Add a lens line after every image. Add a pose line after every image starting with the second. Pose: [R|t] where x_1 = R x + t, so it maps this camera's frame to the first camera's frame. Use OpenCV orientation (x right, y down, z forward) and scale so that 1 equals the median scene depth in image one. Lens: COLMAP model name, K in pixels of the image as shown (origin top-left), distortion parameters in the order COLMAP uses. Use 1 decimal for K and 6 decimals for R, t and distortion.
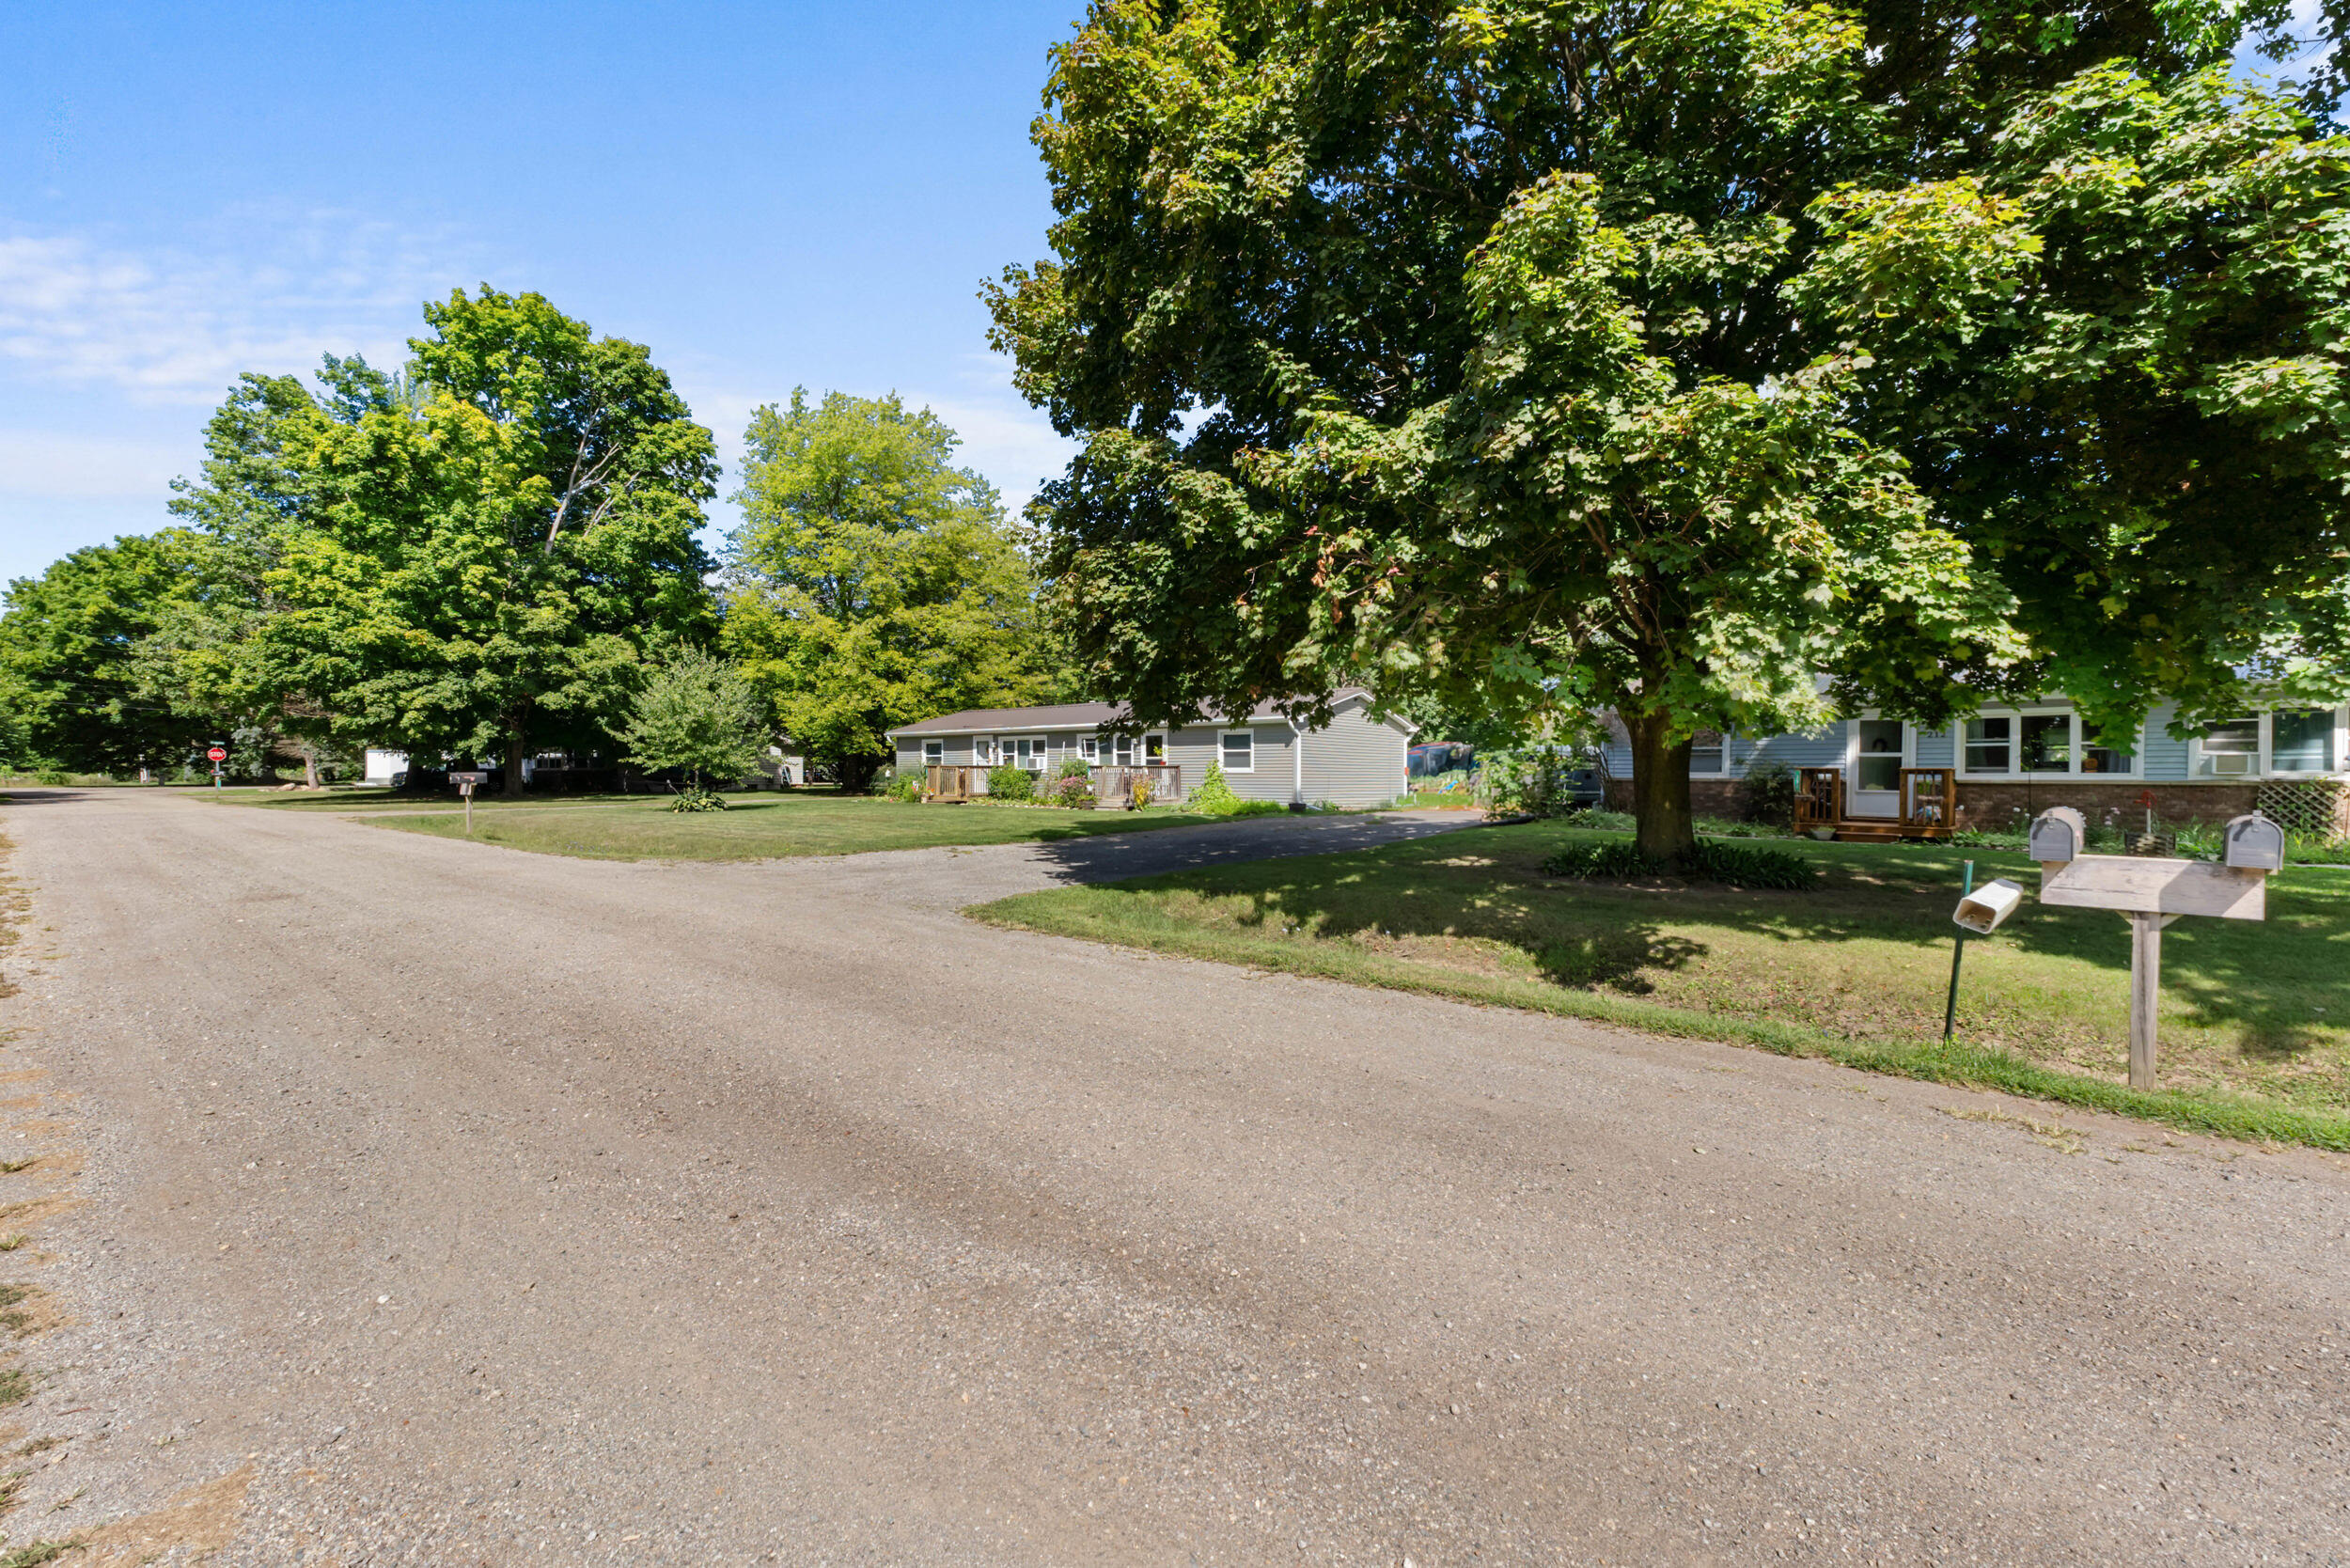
lens RADIAL K [[1000.4, 0, 1174.7], [0, 1000.4, 780.4], [0, 0, 1]] dist [-0.007206, -0.000032]
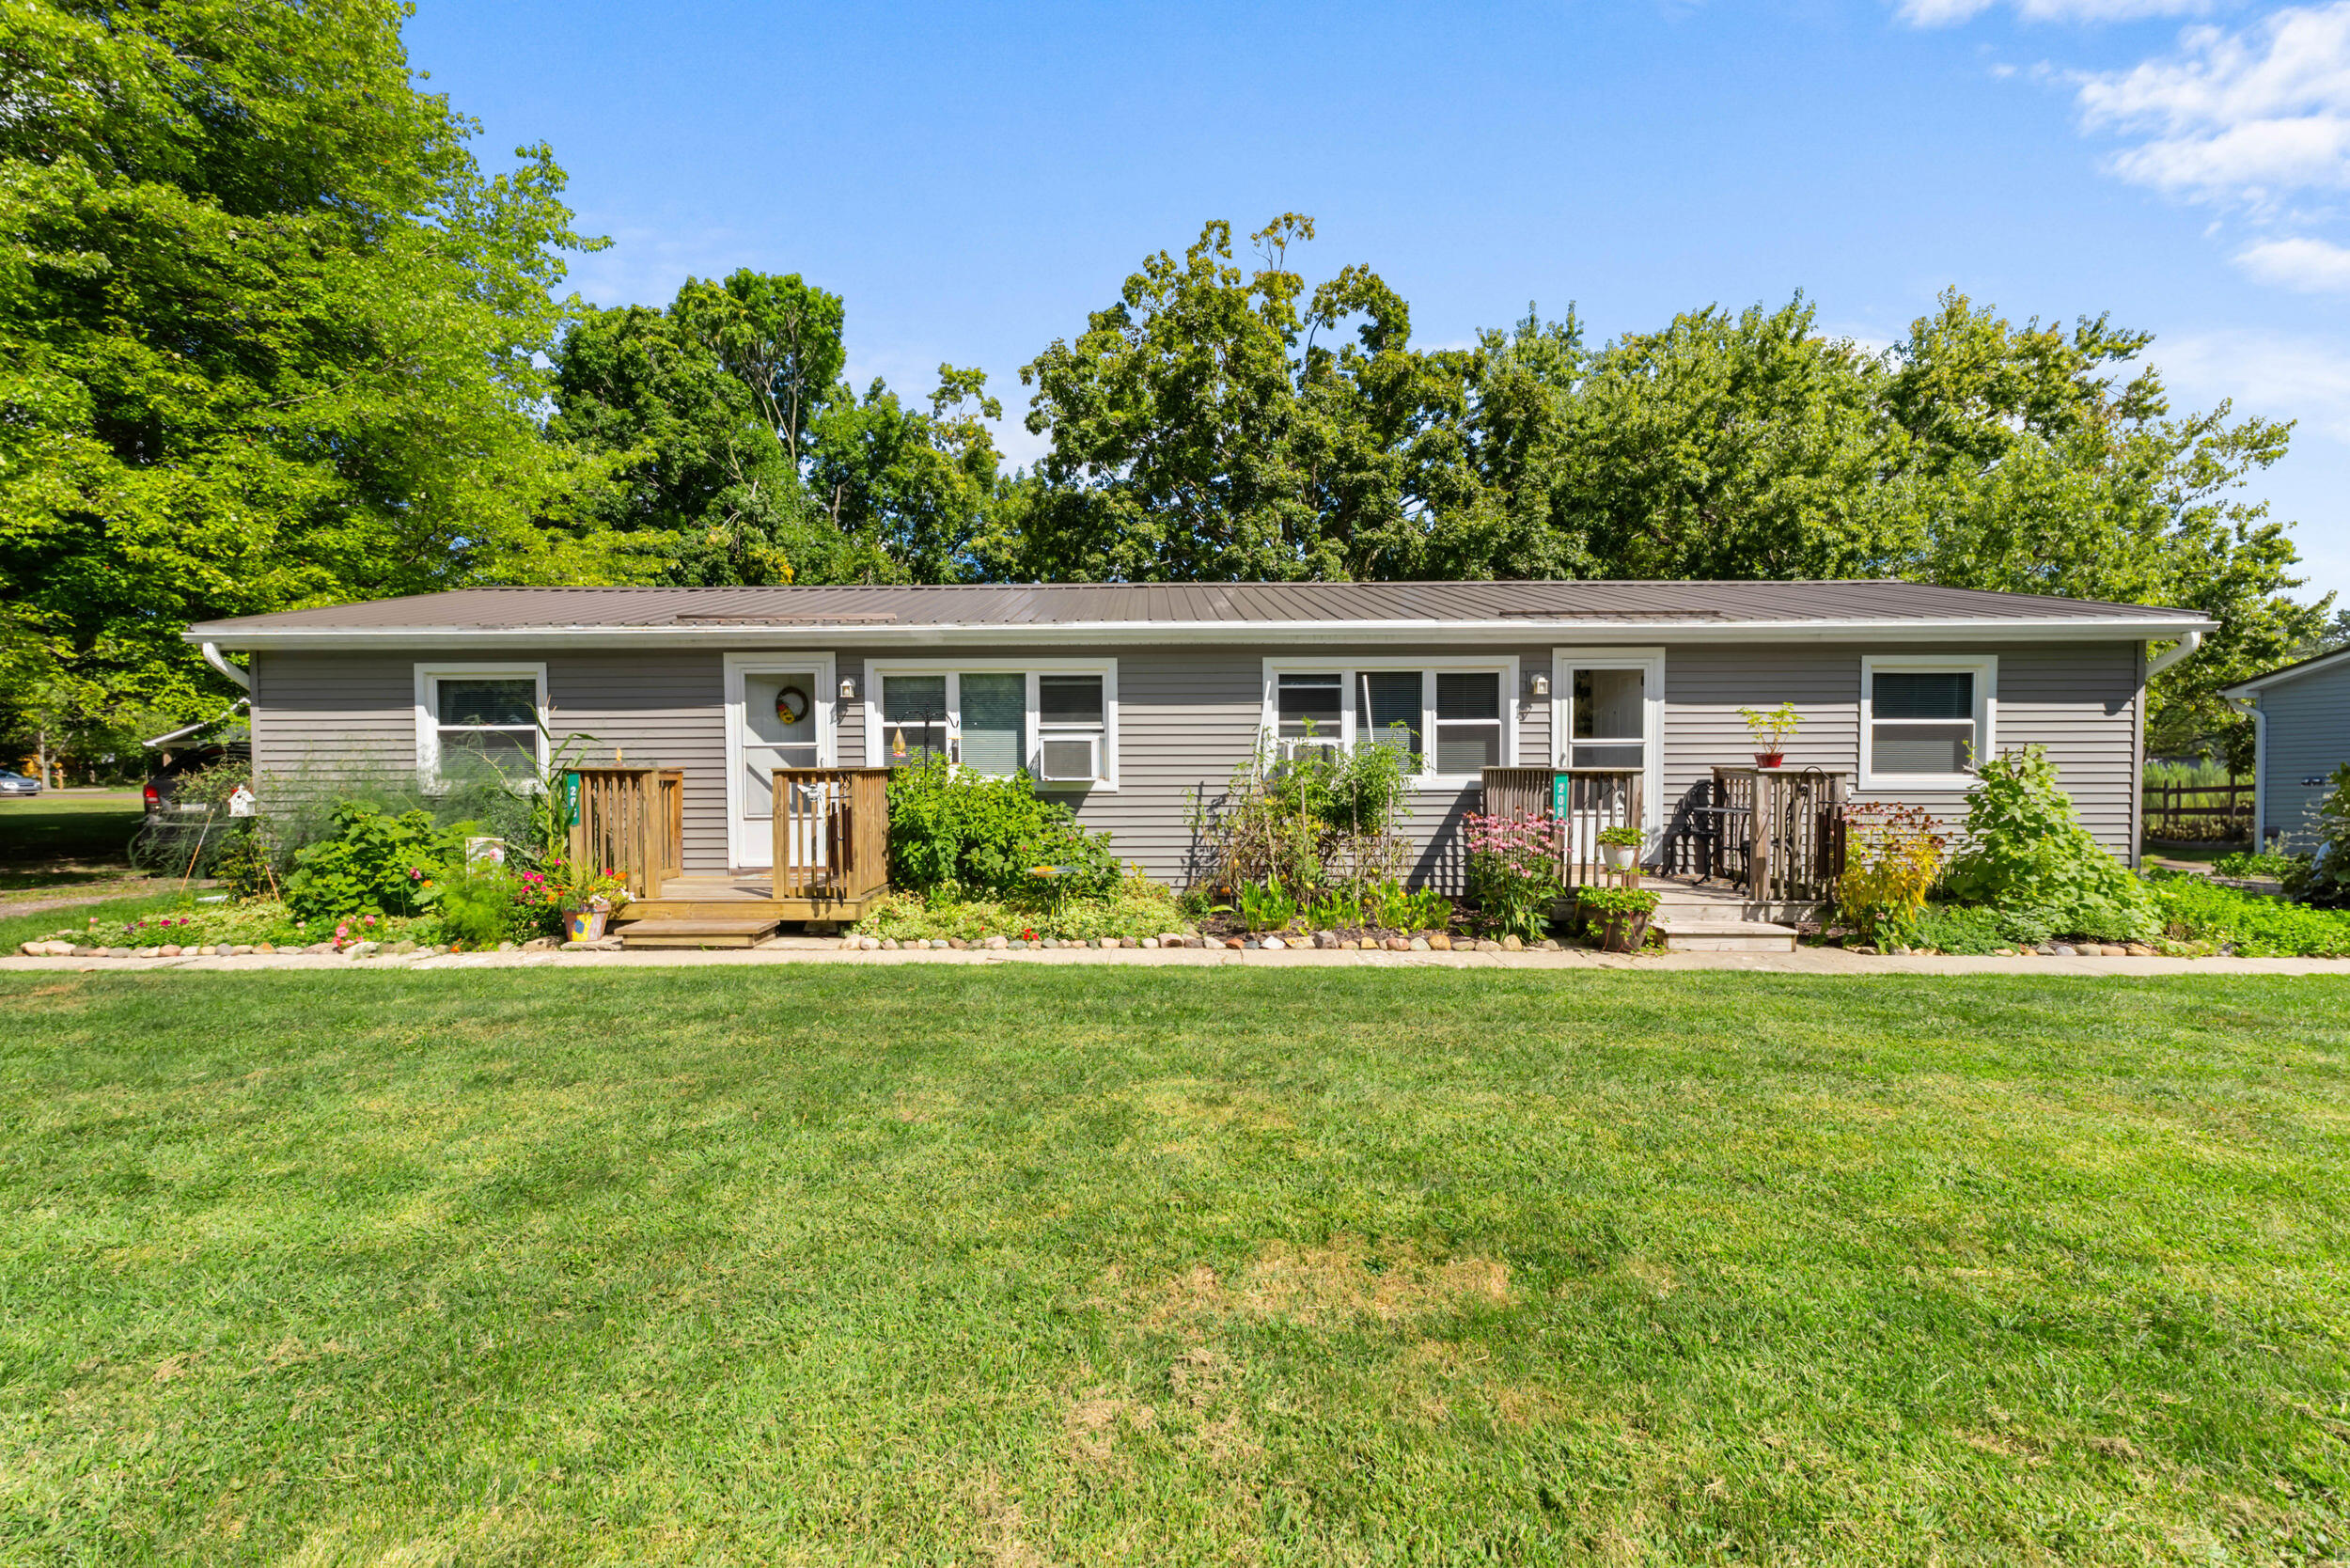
lens RADIAL K [[1000.4, 0, 1218.0], [0, 1000.4, 827.6], [0, 0, 1]] dist [-0.007206, -0.000032]
pose [[0.780377, -0.048654, 0.623414, -0.243469], [0.009031, 0.997741, 0.066562, -0.013493], [-0.625245, -0.046313, 0.779053, 0.648497]]
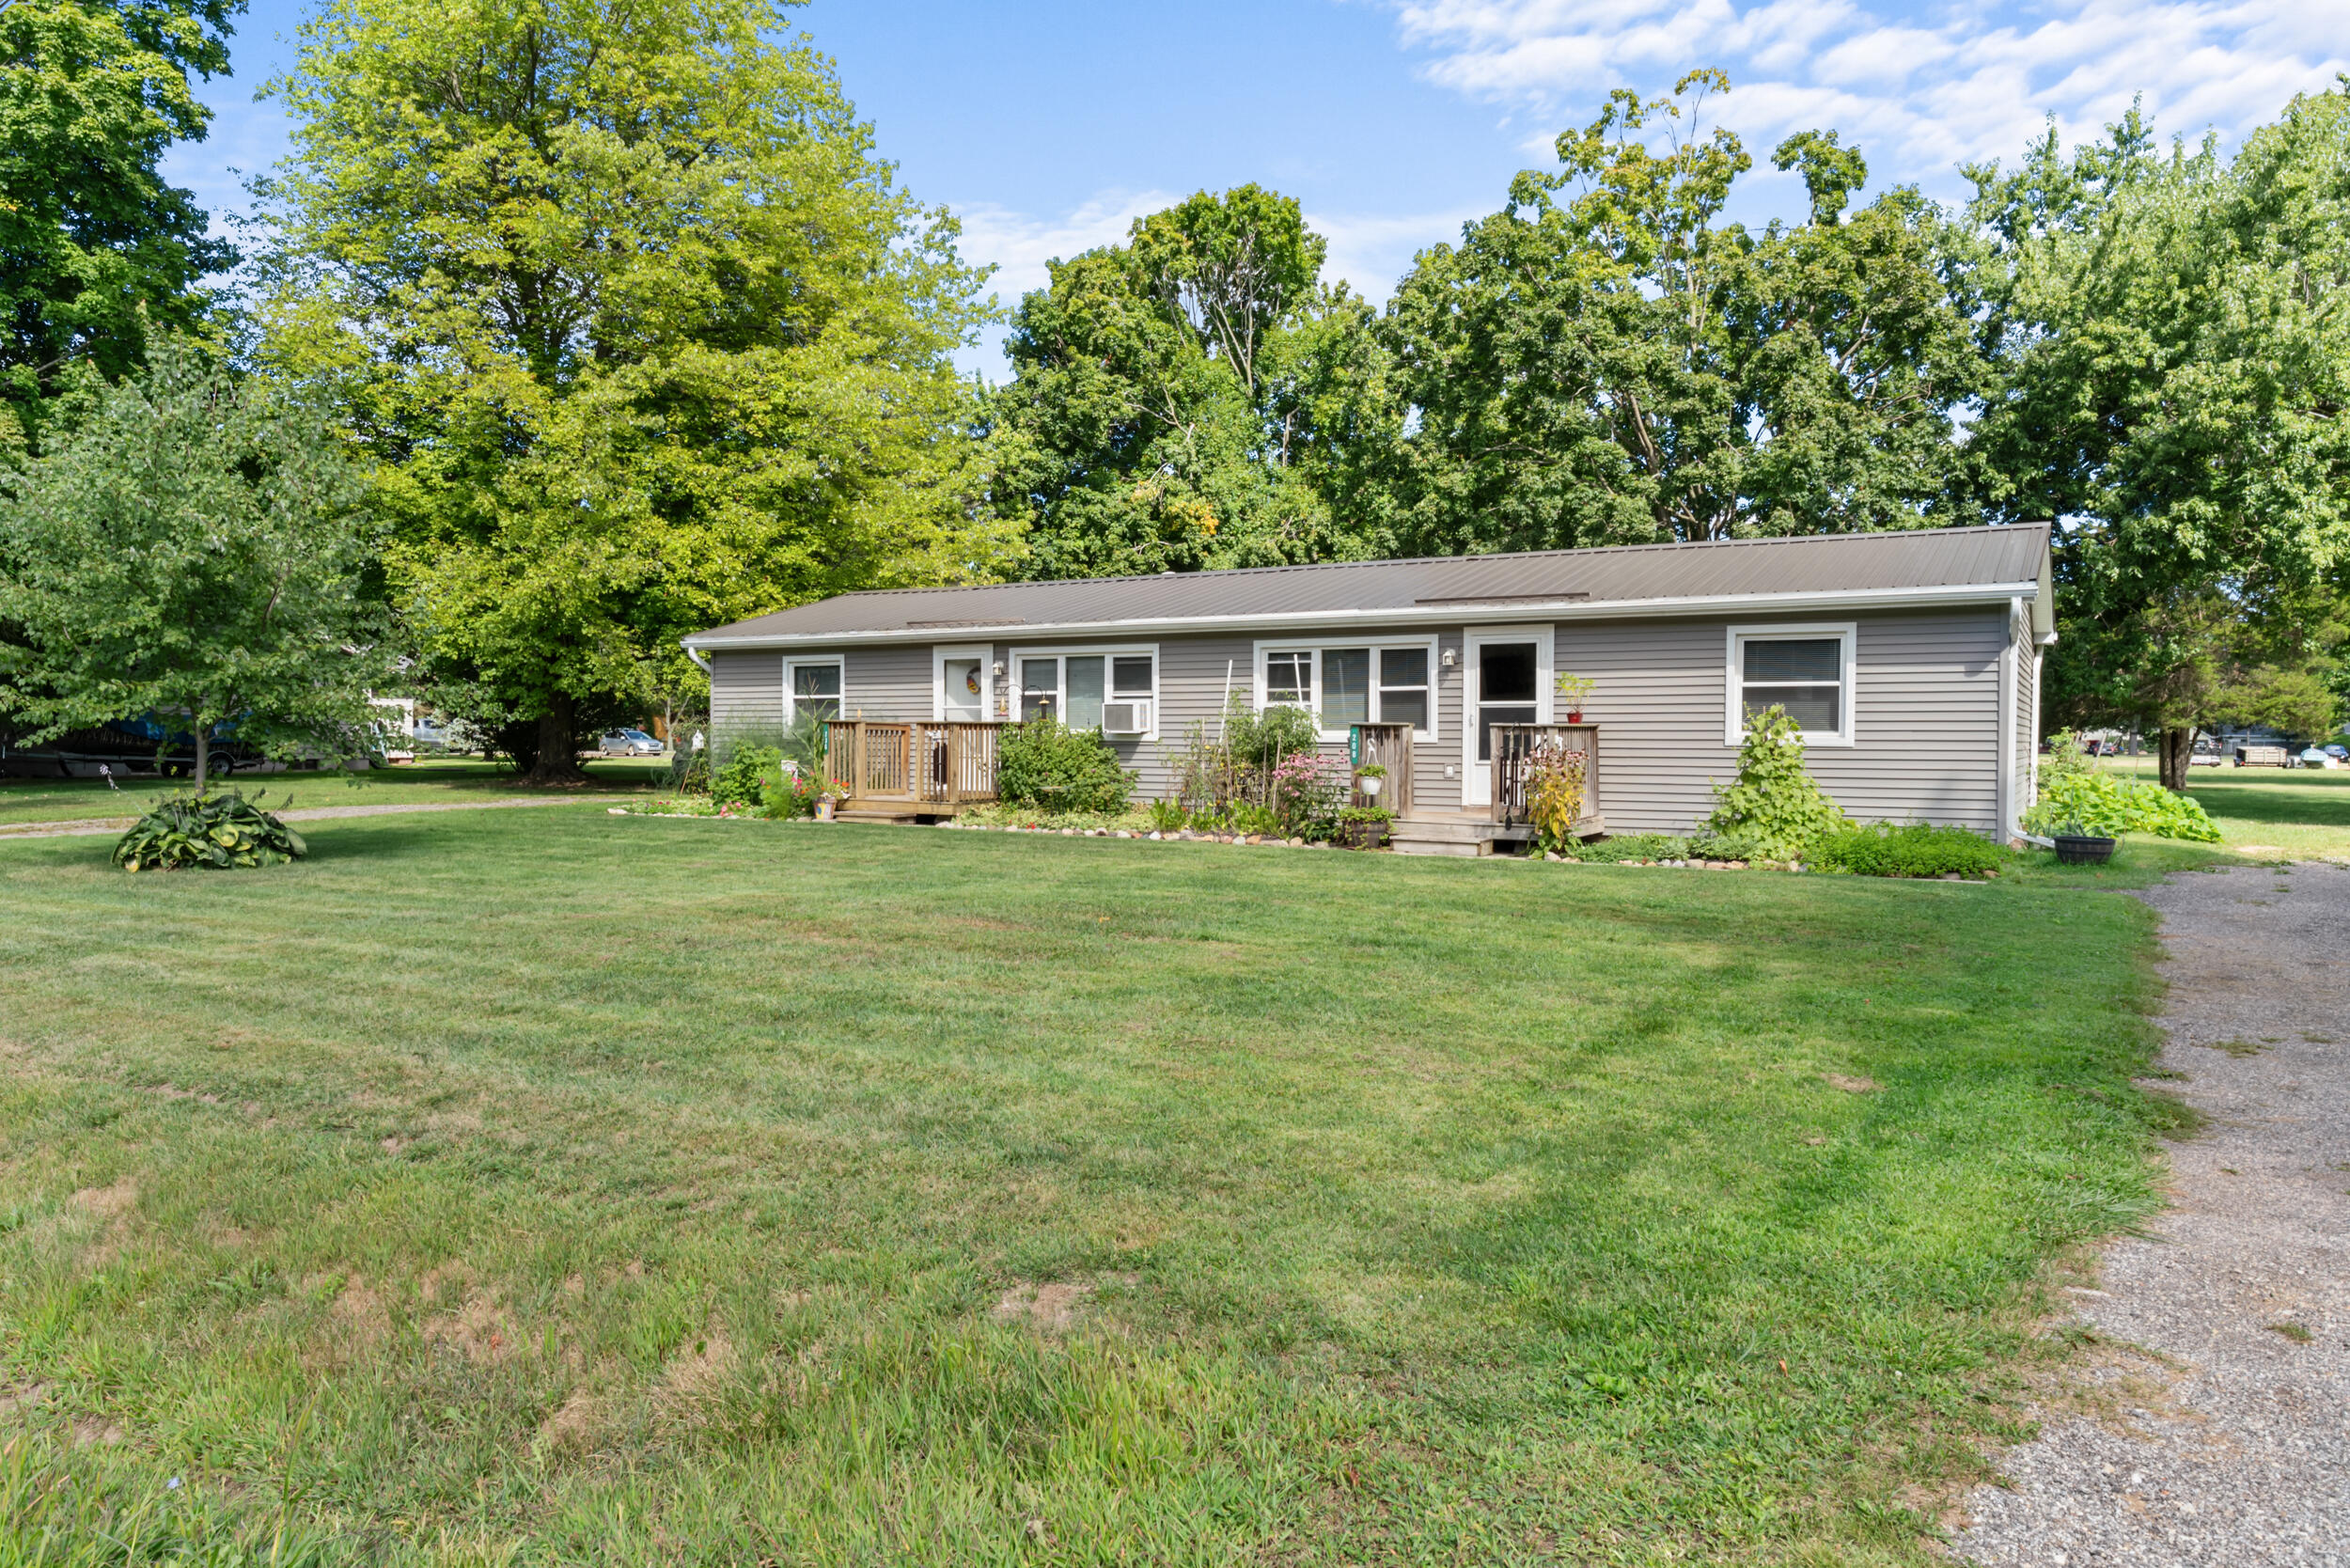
lens RADIAL K [[1565.0, 0, 1166.3], [0, 1565.0, 785.2], [0, 0, 1]] dist [-0.006315, -0.008858]
pose [[0.992705, -0.000040, 0.120567, -0.168983], [-0.003076, 0.999666, 0.025654, -0.004989], [-0.120528, -0.025838, 0.992374, 0.340827]]
